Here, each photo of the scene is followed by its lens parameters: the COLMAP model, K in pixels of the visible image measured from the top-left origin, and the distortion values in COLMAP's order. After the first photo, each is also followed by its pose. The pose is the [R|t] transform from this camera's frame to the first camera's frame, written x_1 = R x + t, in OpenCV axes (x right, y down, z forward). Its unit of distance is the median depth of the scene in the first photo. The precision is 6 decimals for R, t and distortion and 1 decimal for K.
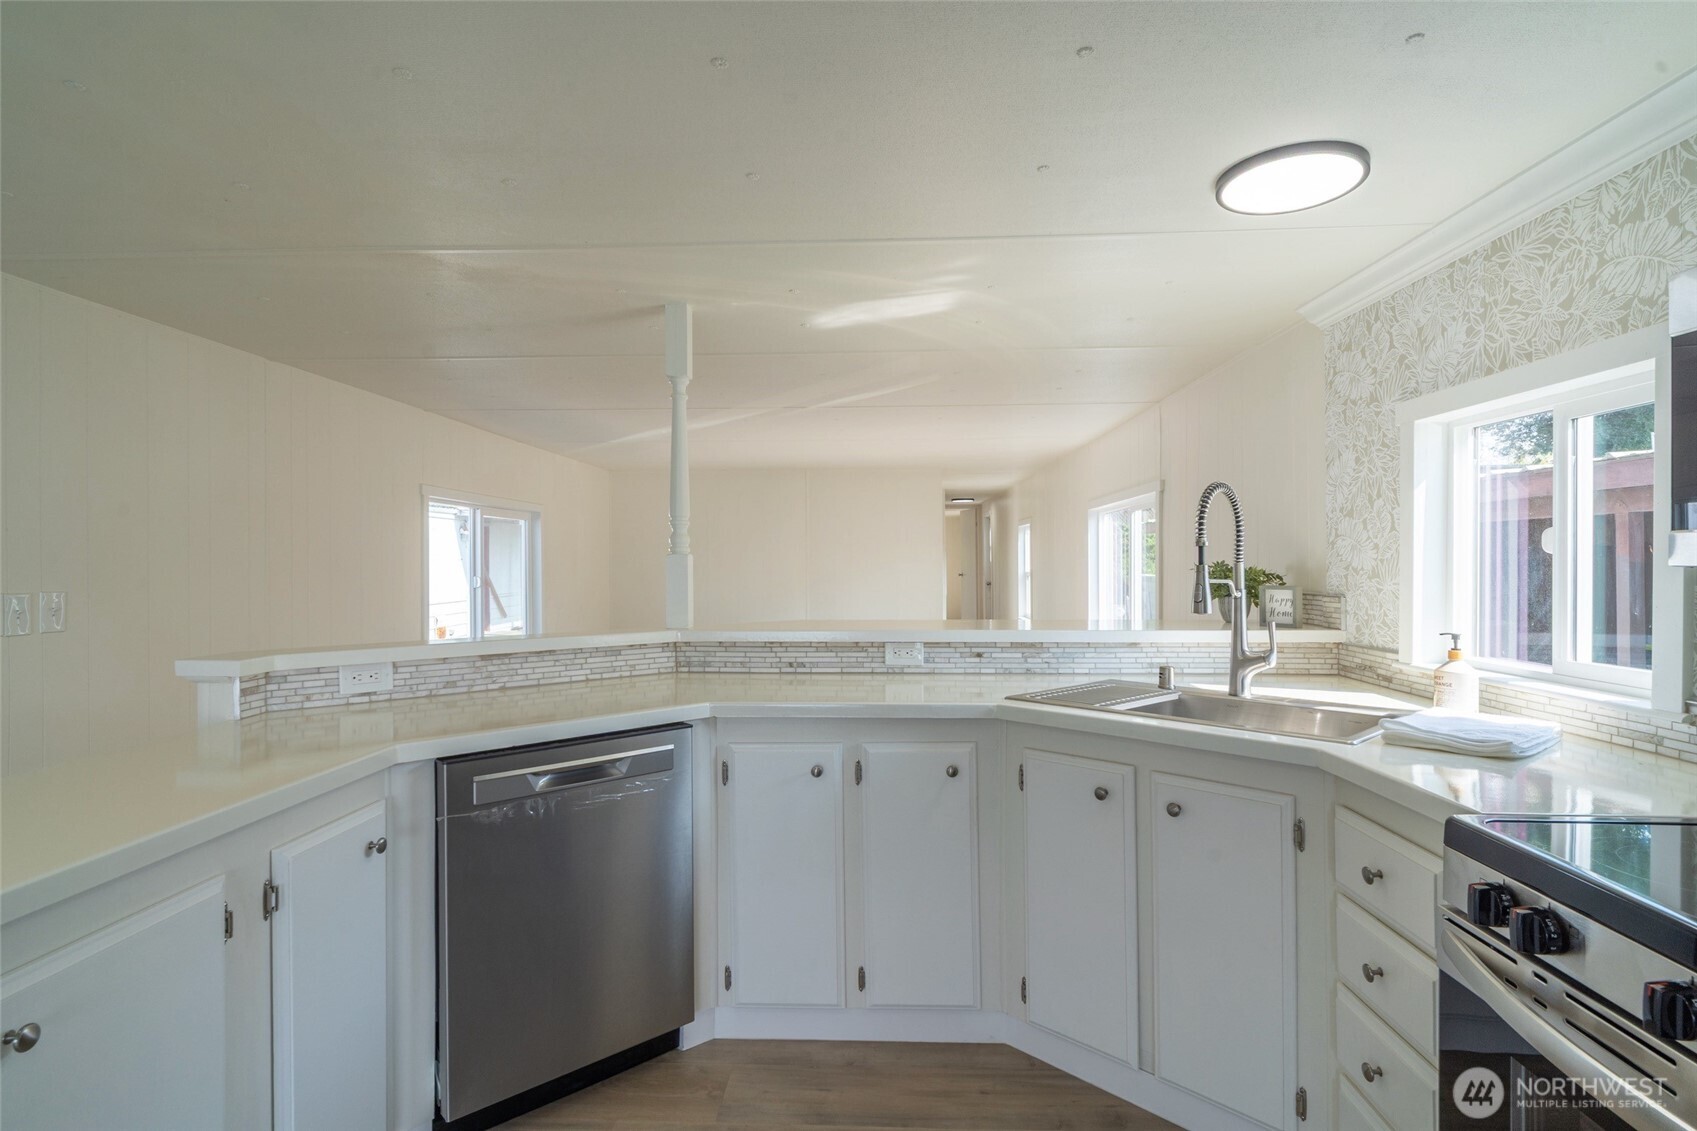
lens RADIAL K [[871.8, 0, 847.6], [0, 871.8, 562.8], [0, 0, 1]] dist [-0.000470, 0.000028]
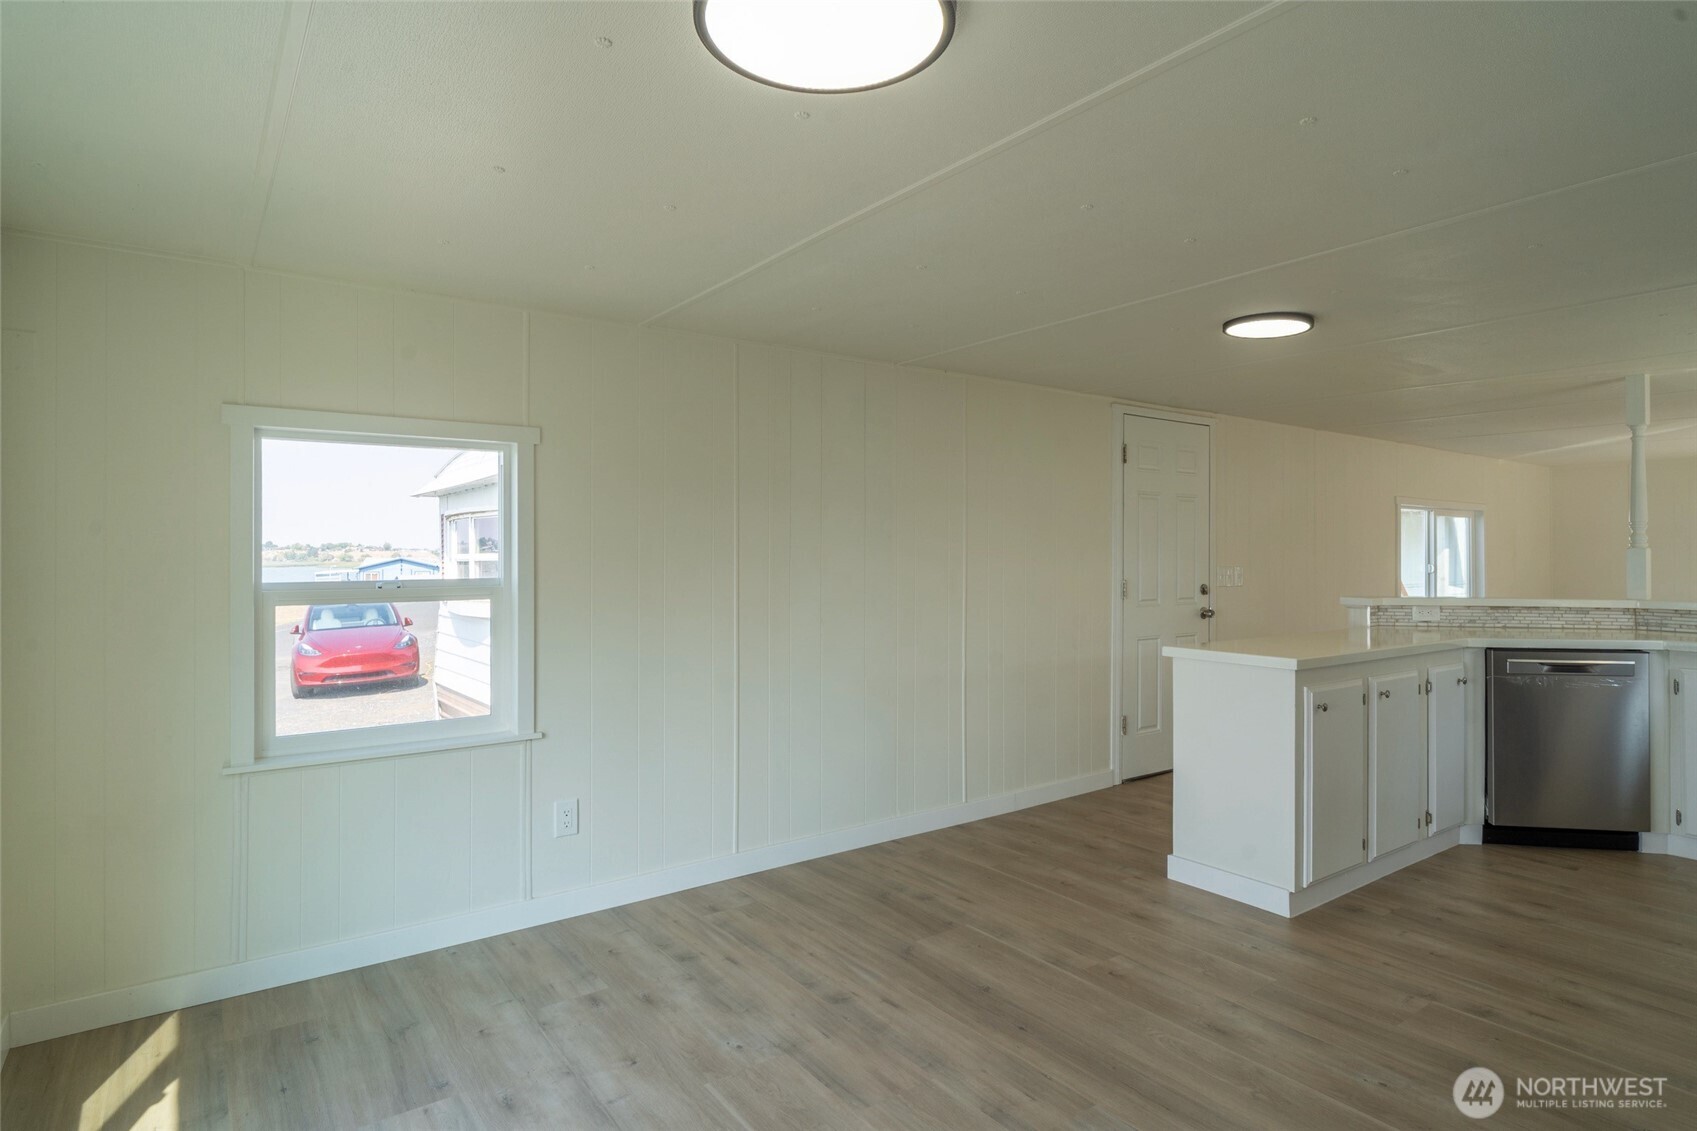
lens RADIAL K [[906.5, 0, 852.6], [0, 906.5, 547.7], [0, 0, 1]] dist [-0.000195, -0.001877]
pose [[0.620637, -0.000156, -0.784098, 0.206927], [-0.005404, 0.999975, -0.004477, 0.004451], [0.784079, 0.007016, 0.620621, -1.125939]]
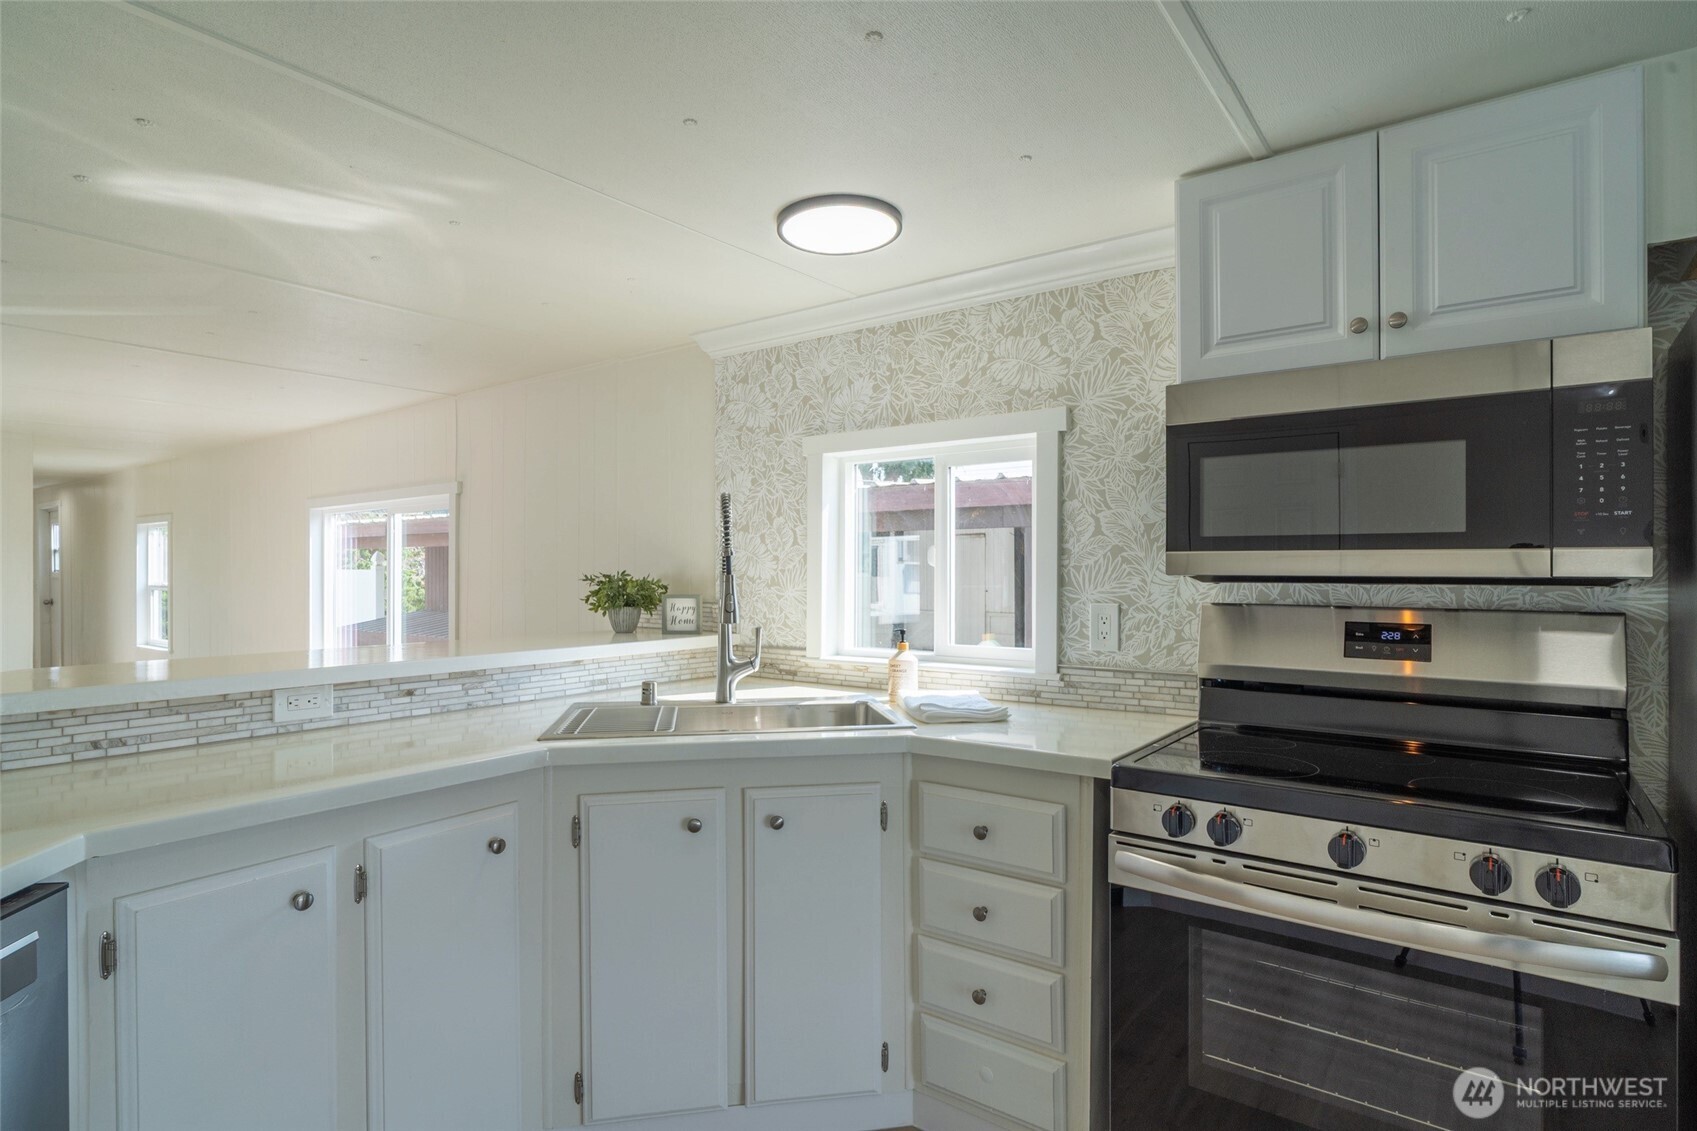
lens RADIAL K [[880.0, 0, 845.4], [0, 880.0, 563.8], [0, 0, 1]] dist [-0.004491, -0.000721]
pose [[0.566322, 0.008301, 0.824143, -0.315647], [0.000137, 0.999948, -0.010166, 0.000119], [-0.824184, 0.005870, 0.566291, 0.286728]]
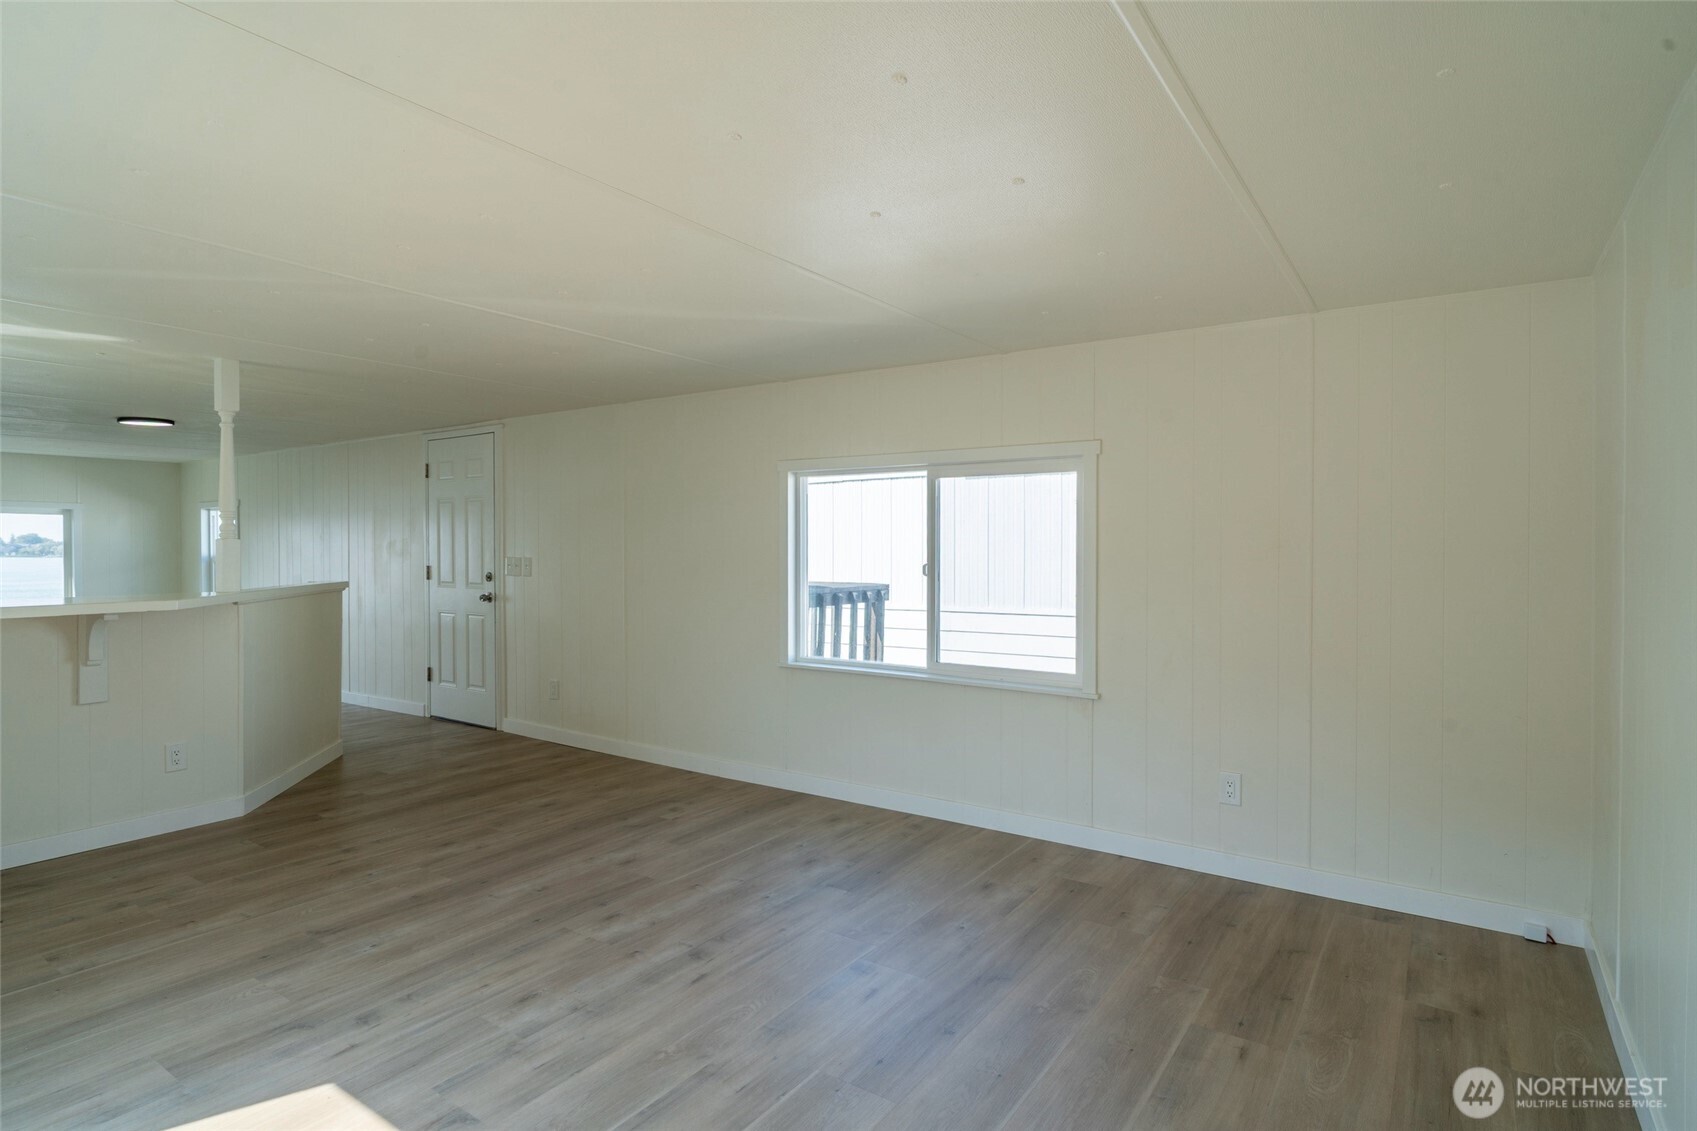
lens RADIAL K [[891.0, 0, 840.1], [0, 891.0, 544.1], [0, 0, 1]] dist [0.001912, 0.000350]
pose [[-0.541856, 0.001491, -0.840470, 0.564790], [-0.000952, 0.999997, 0.002387, -0.006742], [0.840471, 0.002093, -0.541853, 3.113248]]
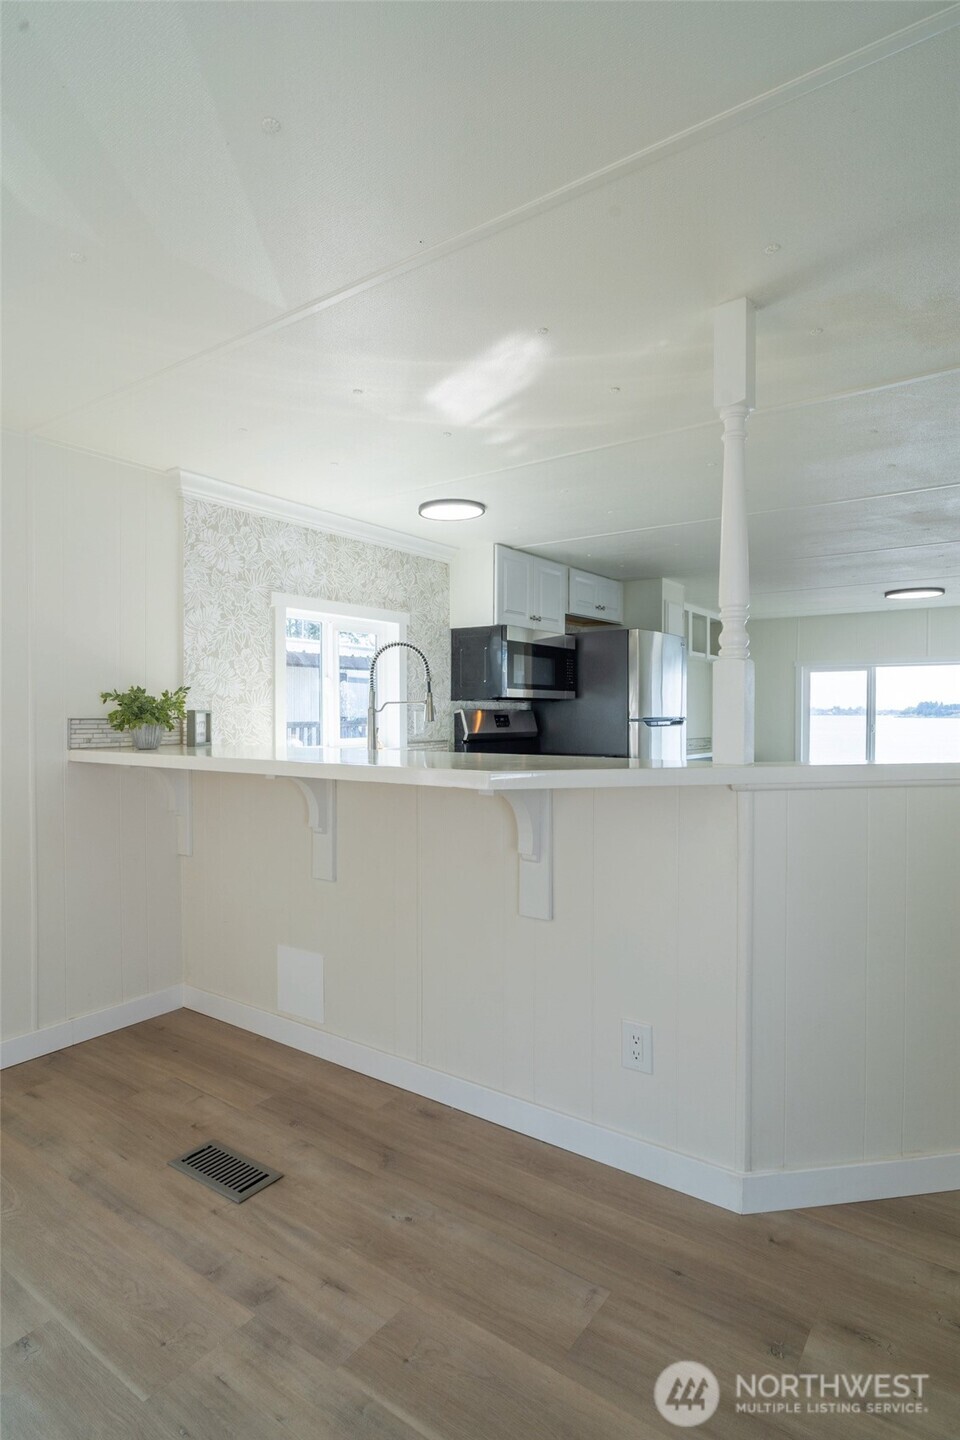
lens RADIAL K [[771.0, 0, 481.4], [0, 771.0, 722.7], [0, 0, 1]] dist [-0.000455, -0.000992]
pose [[-0.834413, -0.003291, 0.551130, -0.452718], [0.004080, 0.999918, 0.012147, 0.038365], [-0.551125, 0.012384, -0.834331, 1.969540]]
